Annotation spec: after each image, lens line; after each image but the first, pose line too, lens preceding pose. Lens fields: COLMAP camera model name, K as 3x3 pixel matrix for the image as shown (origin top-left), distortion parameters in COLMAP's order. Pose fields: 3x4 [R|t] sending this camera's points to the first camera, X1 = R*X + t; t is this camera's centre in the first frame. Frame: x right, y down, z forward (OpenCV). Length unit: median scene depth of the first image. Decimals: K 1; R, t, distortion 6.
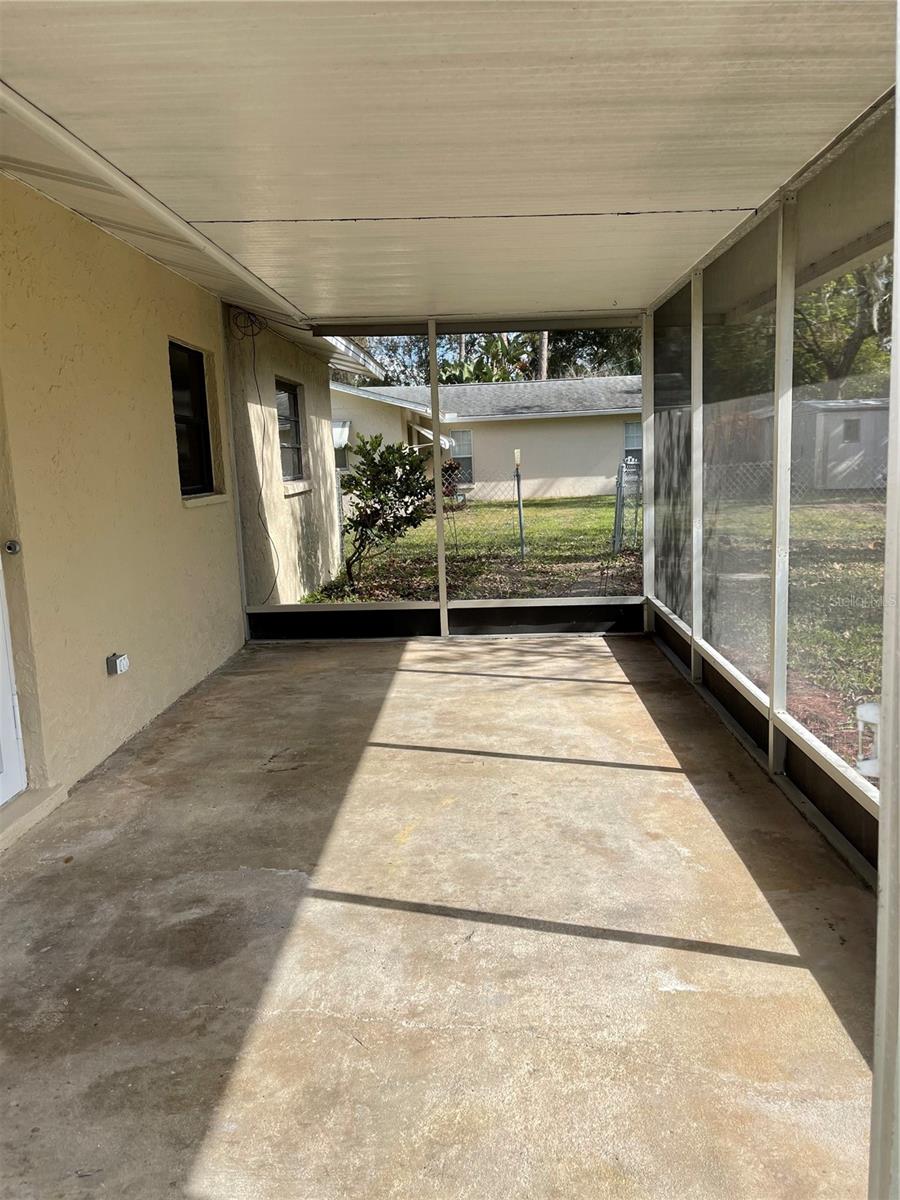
lens RADIAL K [[912.7, 0, 450.0], [0, 912.7, 600.0], [0, 0, 1]] dist [0.065853, -0.083868]
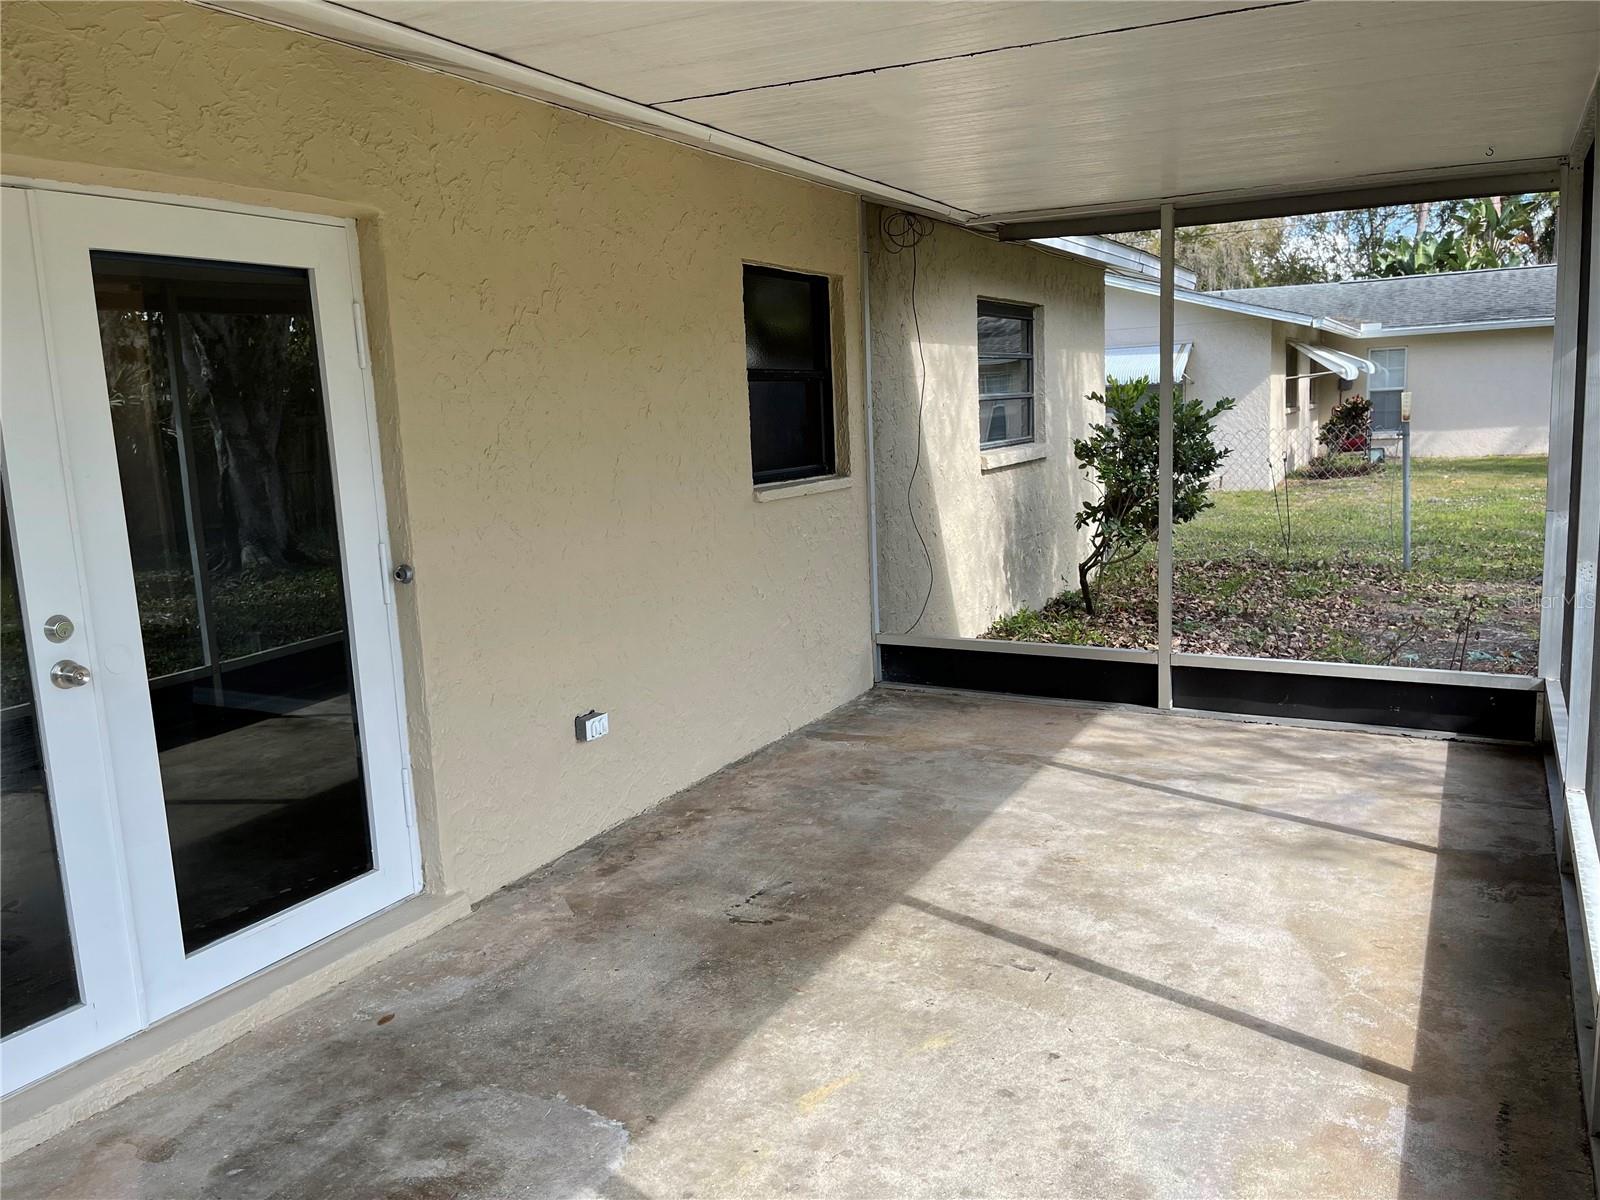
lens RADIAL K [[1216.9, 0, 803.6], [0, 1216.9, 594.0], [0, 0, 1]] dist [0.065853, -0.083868]
pose [[0.895932, 0.067462, -0.439038, 0.193008], [-0.060911, 0.997722, 0.029010, -0.068138], [0.439994, 0.000751, 0.898000, 0.192263]]
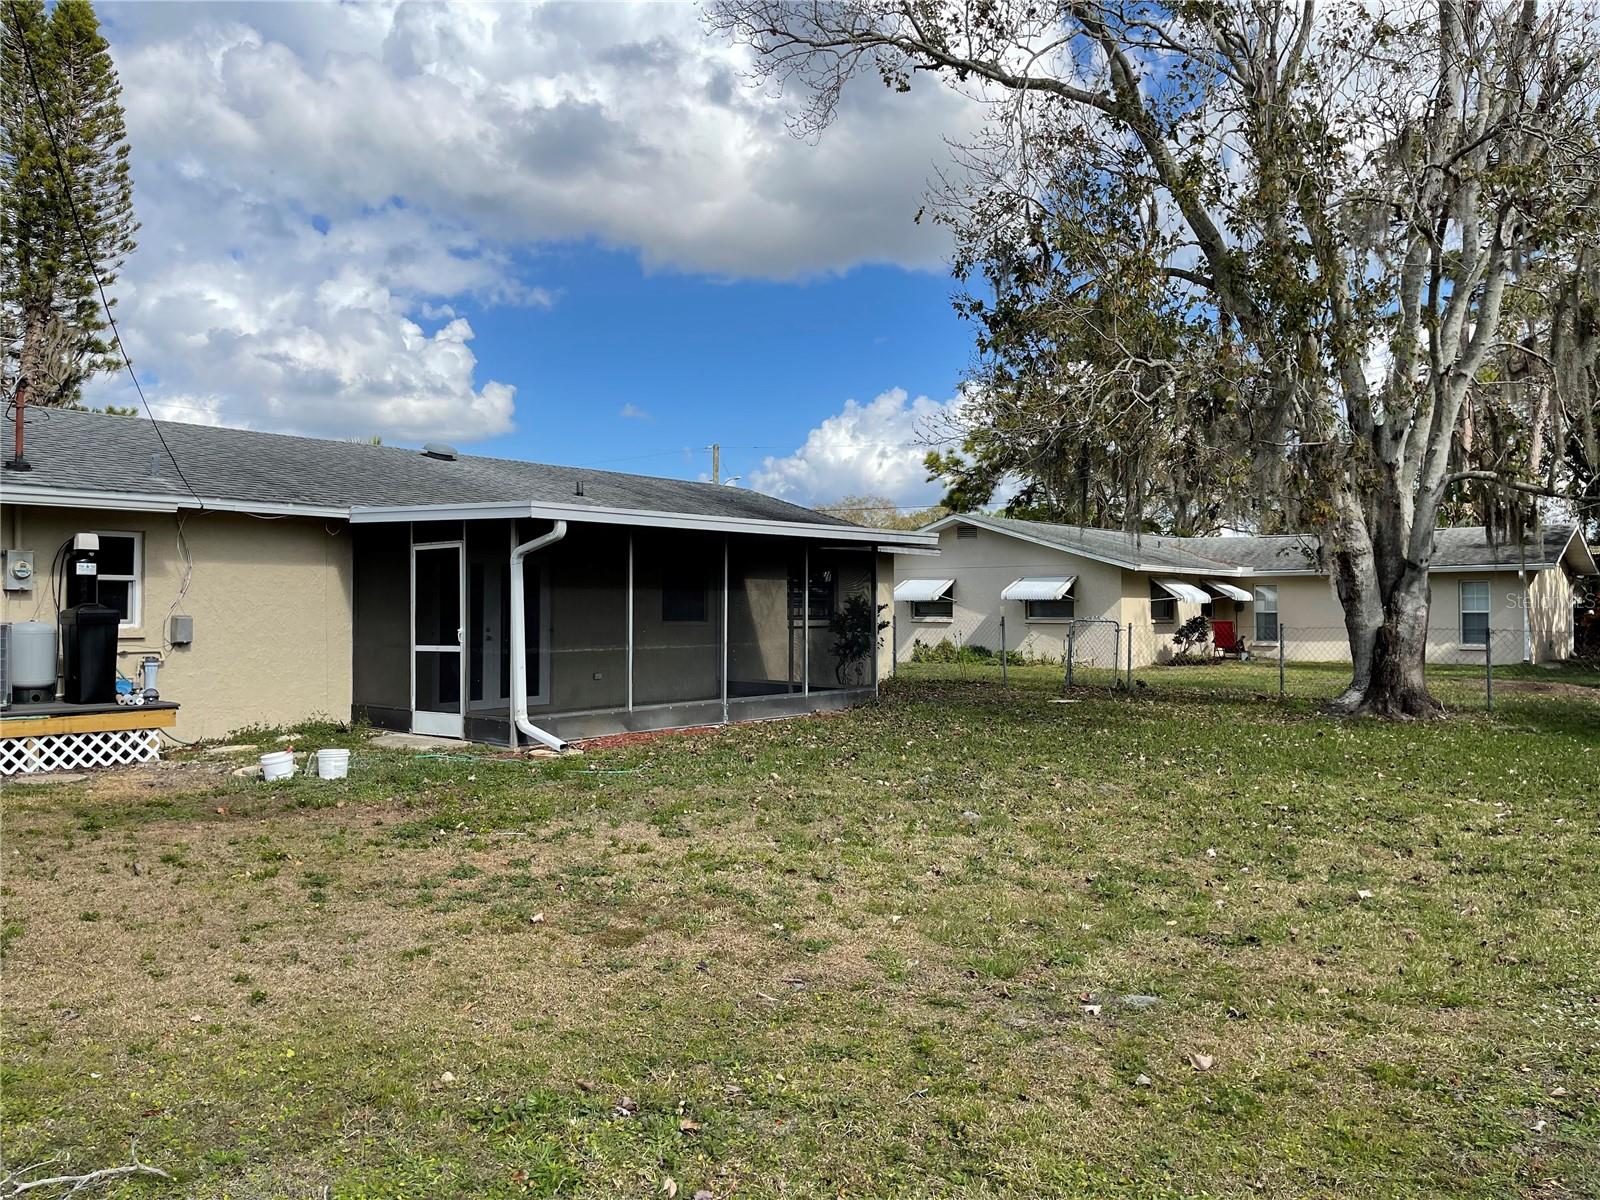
lens RADIAL K [[1216.9, 0, 803.6], [0, 1216.9, 594.0], [0, 0, 1]] dist [0.065853, -0.083868]
pose [[0.778439, 0.039262, -0.626491, 2.349705], [-0.134730, 0.985233, -0.105662, 0.124947], [0.613091, 0.166658, 0.772234, -1.482161]]
